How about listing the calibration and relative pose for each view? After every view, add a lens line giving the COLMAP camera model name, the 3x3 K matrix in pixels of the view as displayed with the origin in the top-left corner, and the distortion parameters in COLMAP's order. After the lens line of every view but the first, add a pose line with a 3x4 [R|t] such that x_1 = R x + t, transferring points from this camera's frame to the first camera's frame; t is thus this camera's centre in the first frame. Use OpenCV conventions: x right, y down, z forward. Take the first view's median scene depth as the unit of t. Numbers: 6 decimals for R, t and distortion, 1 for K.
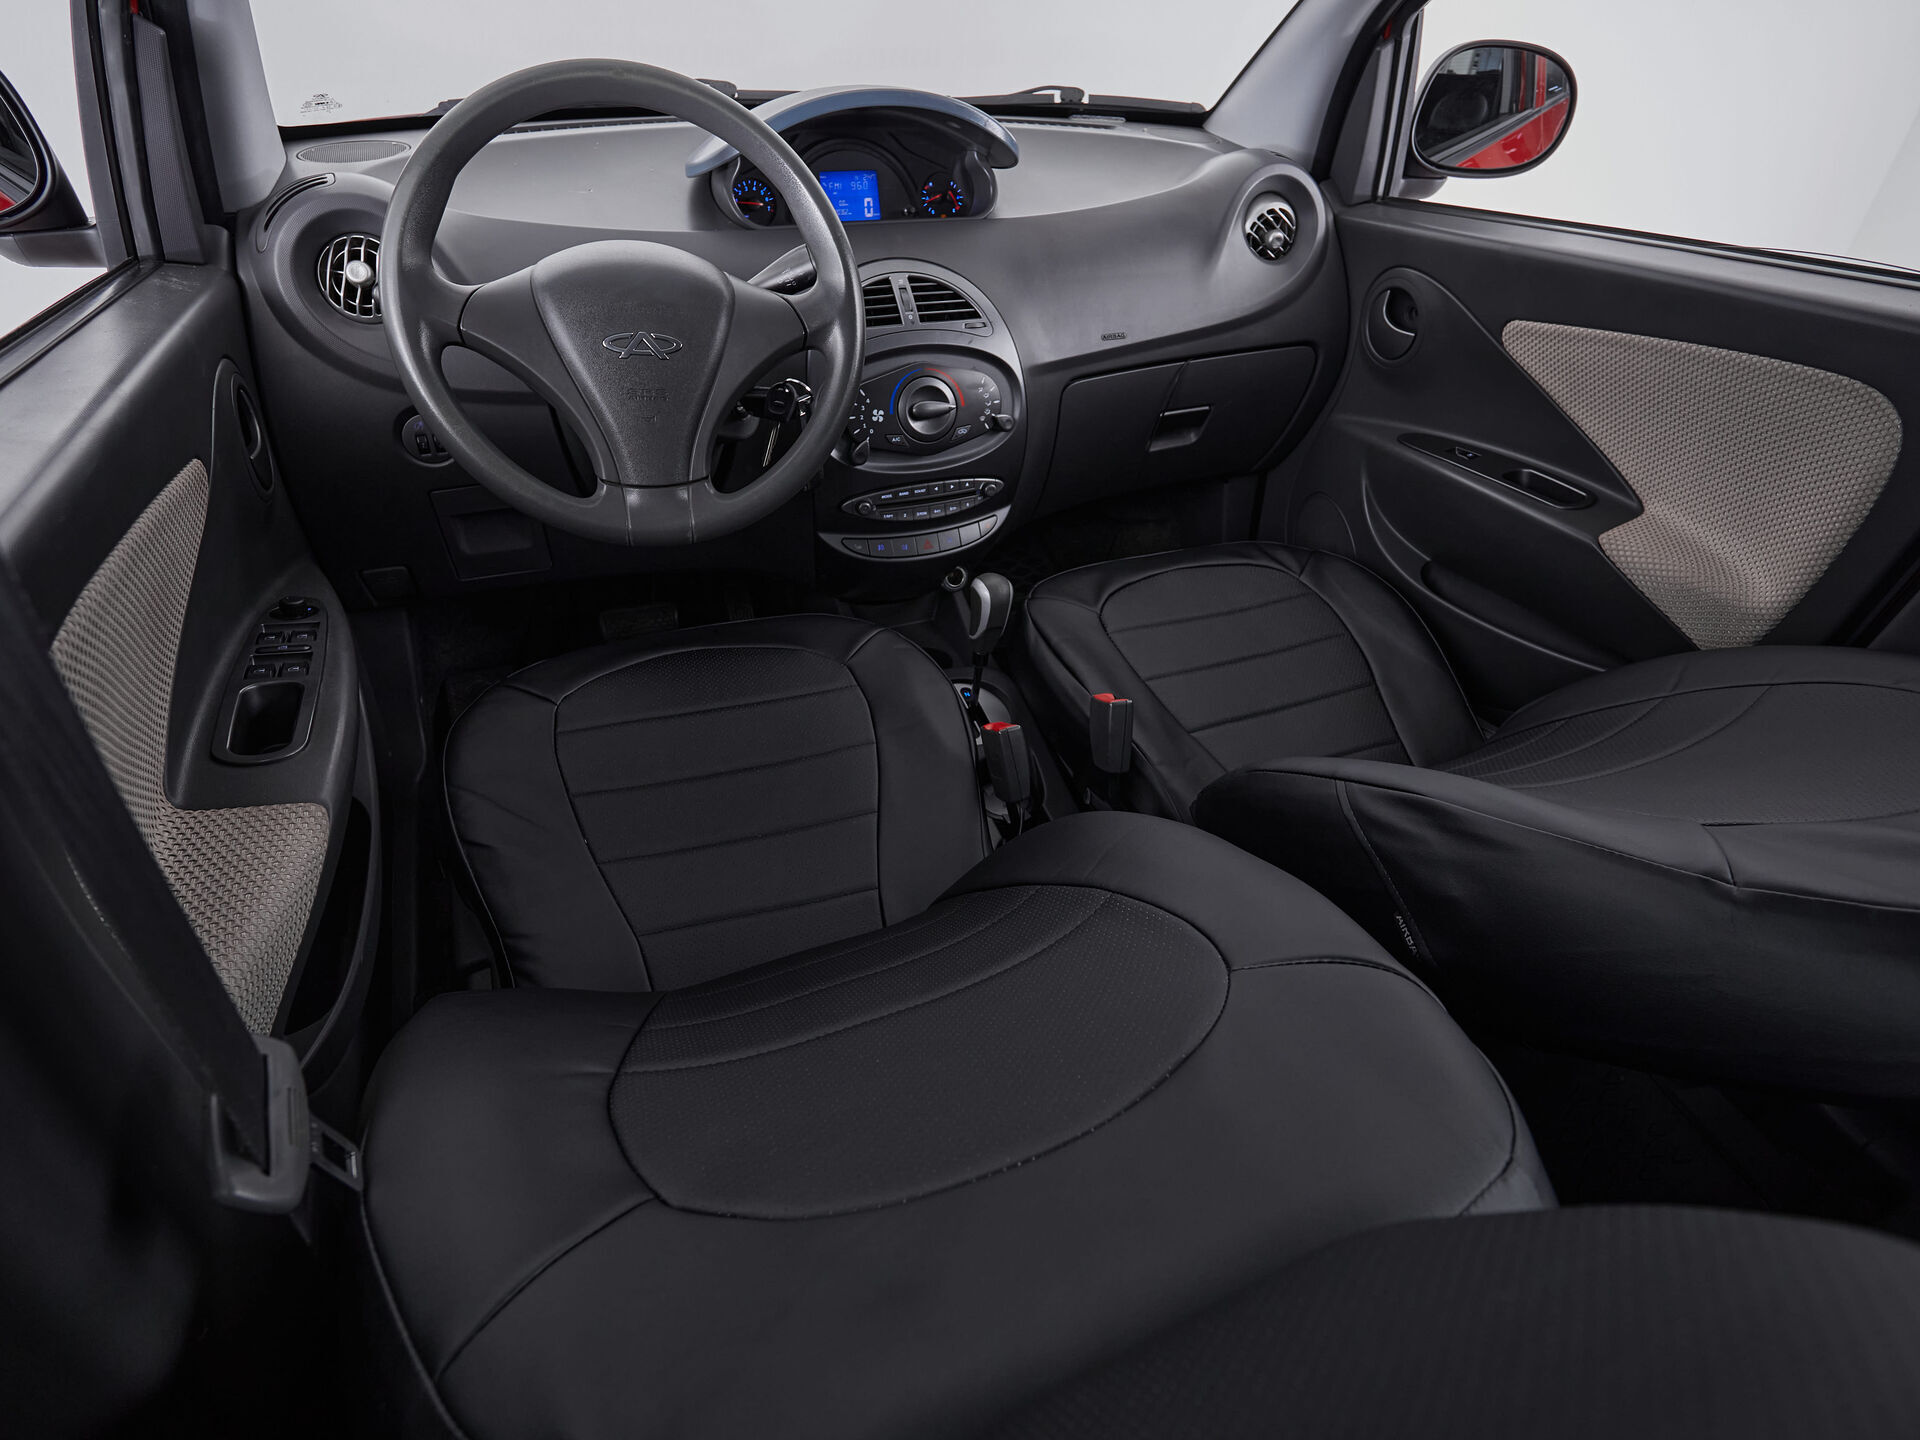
lens RADIAL K [[1047.6, 0, 975.9], [0, 1047.6, 715.6], [0, 0, 1]] dist [-0.002060, -0.002905]
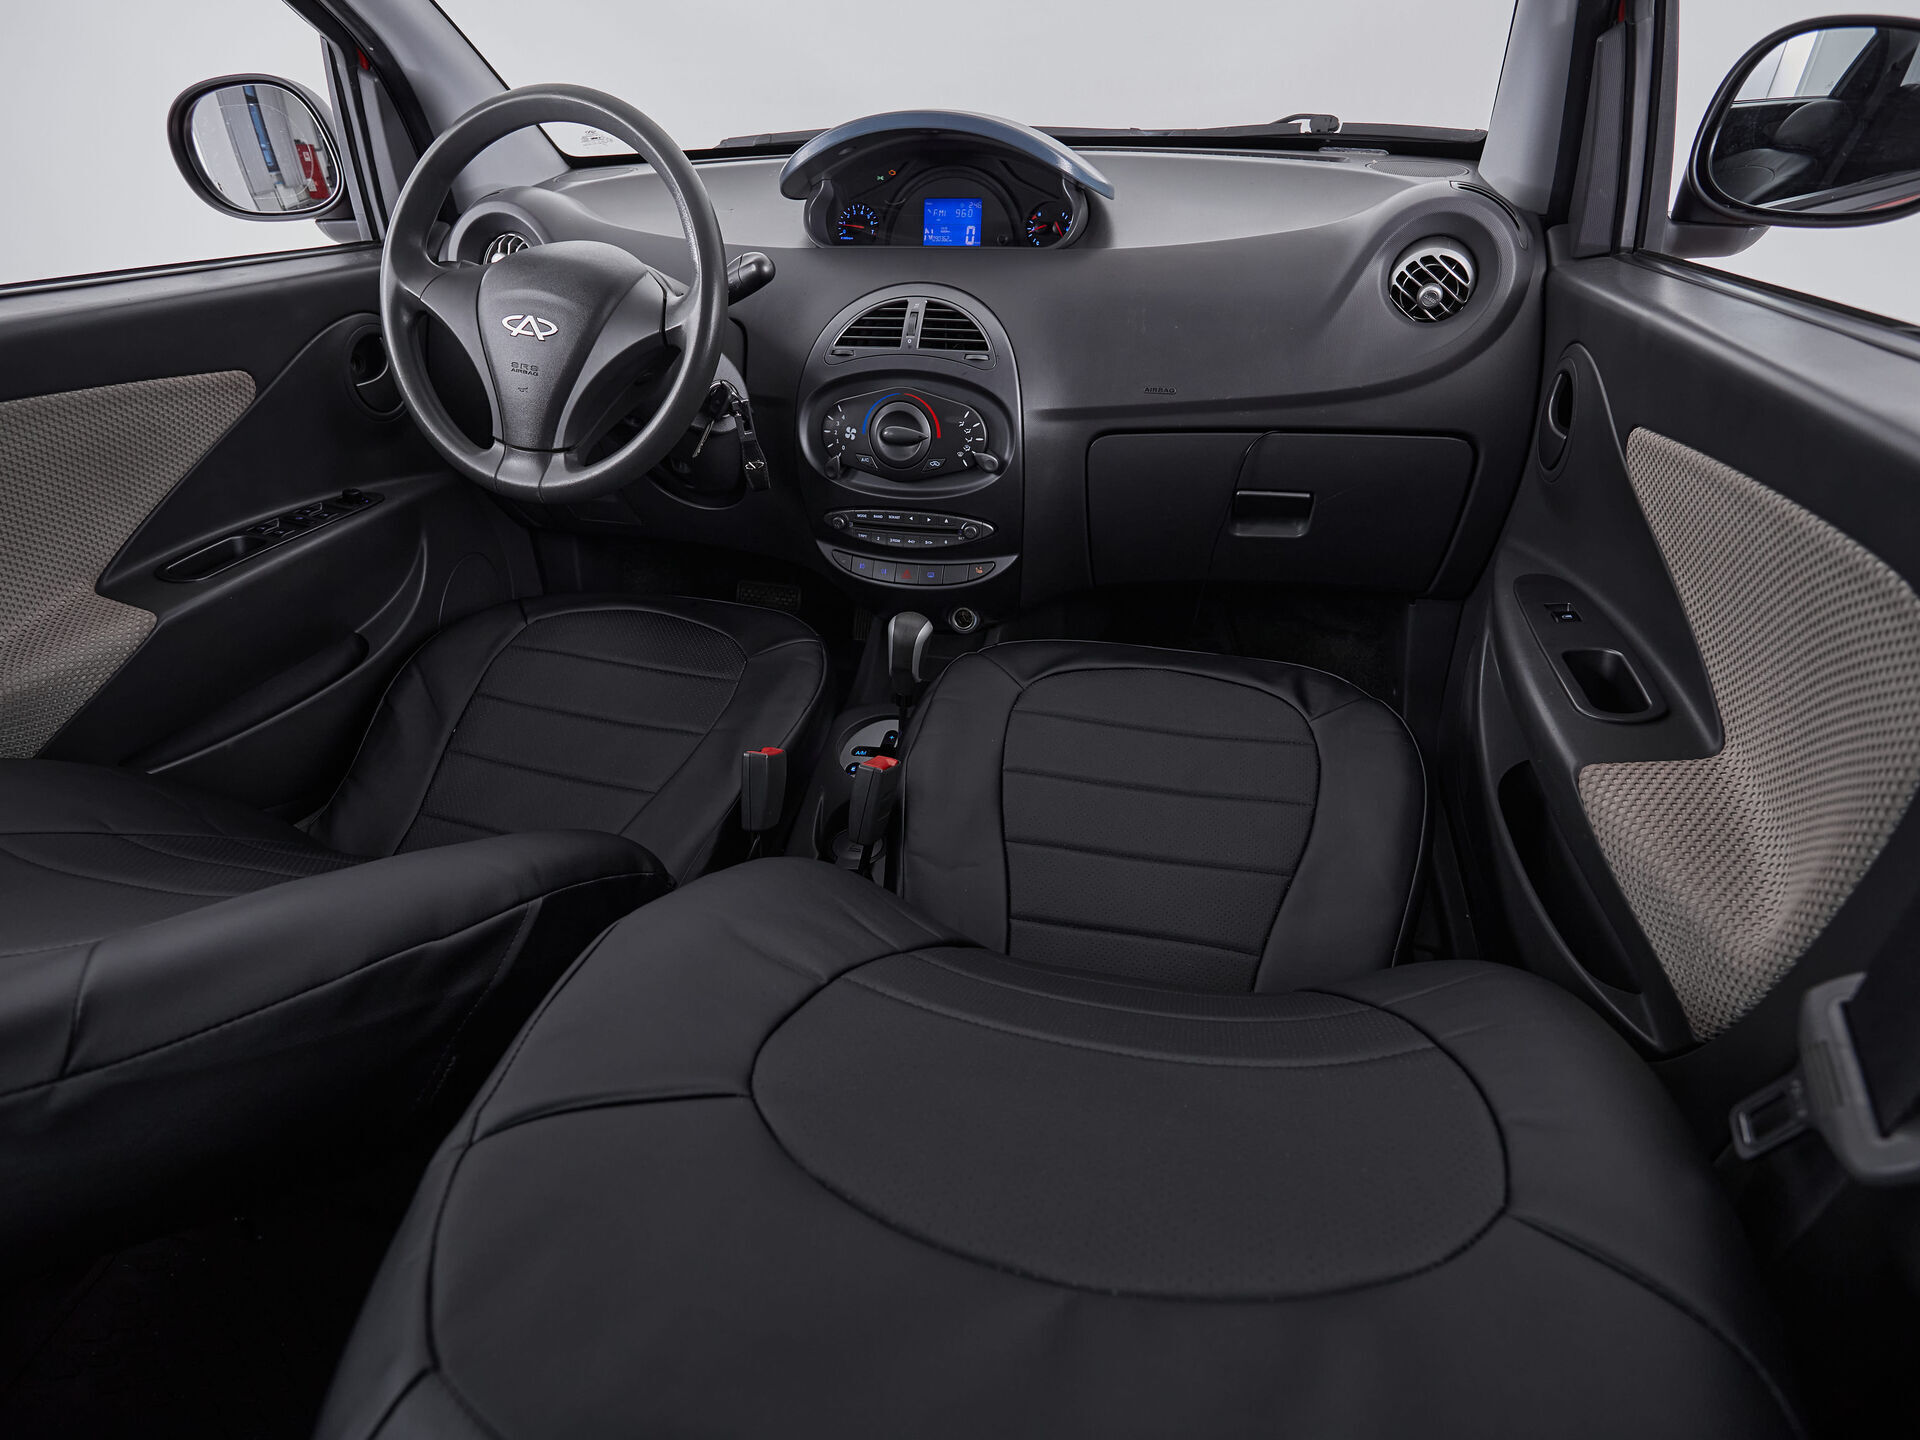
lens RADIAL K [[1017.6, 0, 960.0], [0, 1017.6, 720.0], [0, 0, 1]] dist [-0.002955, -0.001333]
pose [[0.792831, 0.286811, -0.537735, 0.567641], [-0.306274, 0.950335, 0.055312, -0.106503], [0.526892, 0.120841, 0.841298, 0.256644]]
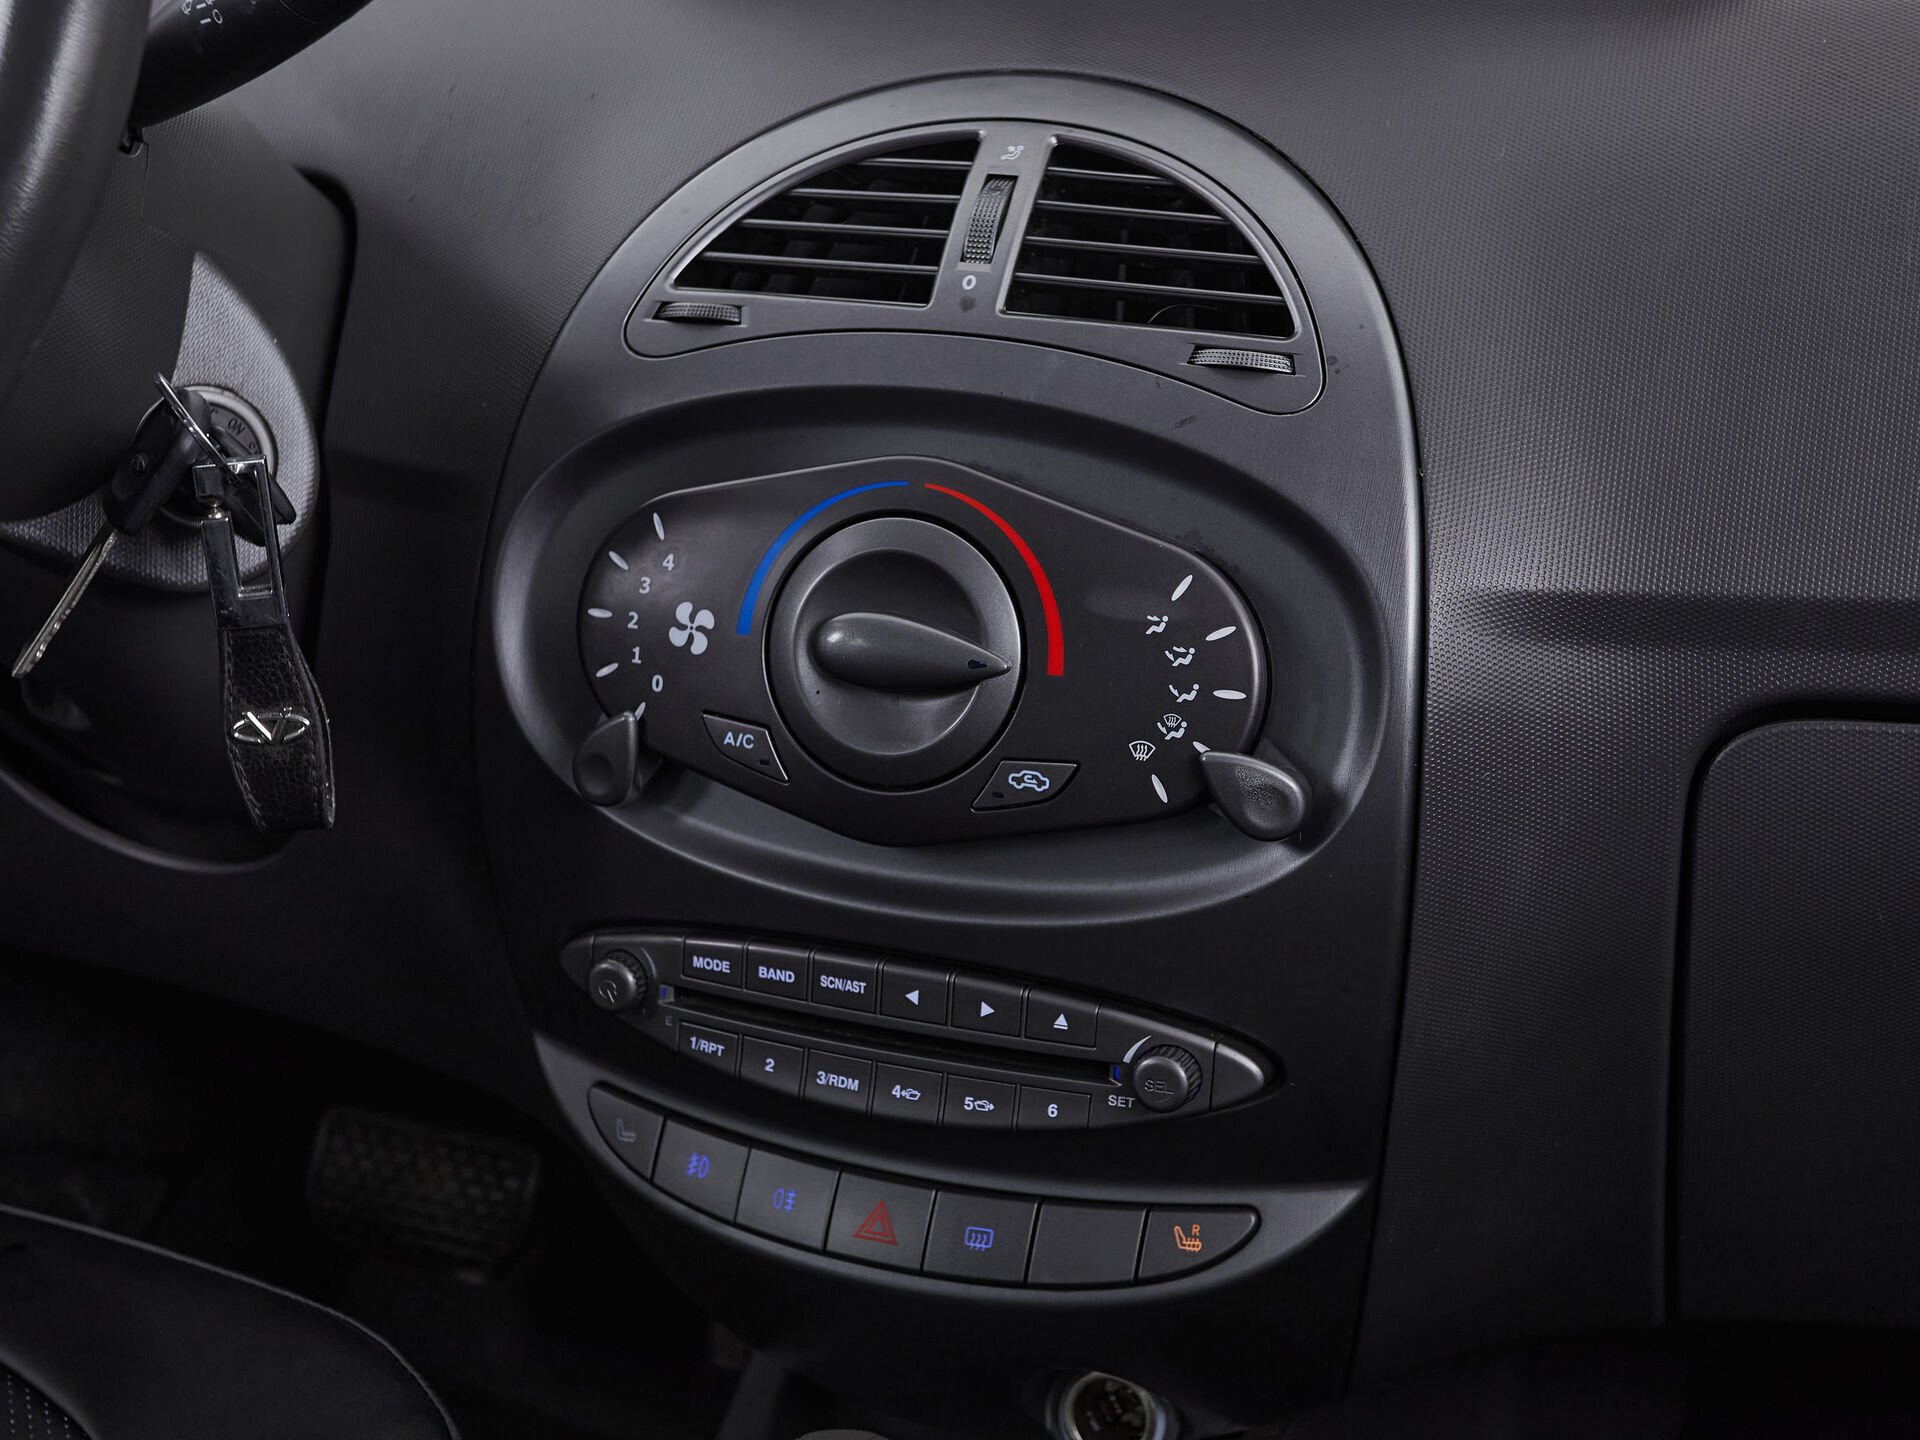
lens RADIAL K [[2601.8, 0, 982.7], [0, 2601.8, 722.0], [0, 0, 1]] dist [0.005171, 0.108822]
pose [[0.733679, 0.204735, -0.647918, 0.331767], [-0.390538, 0.907356, -0.155516, -0.191529], [0.556053, 0.367135, 0.745665, 0.574595]]
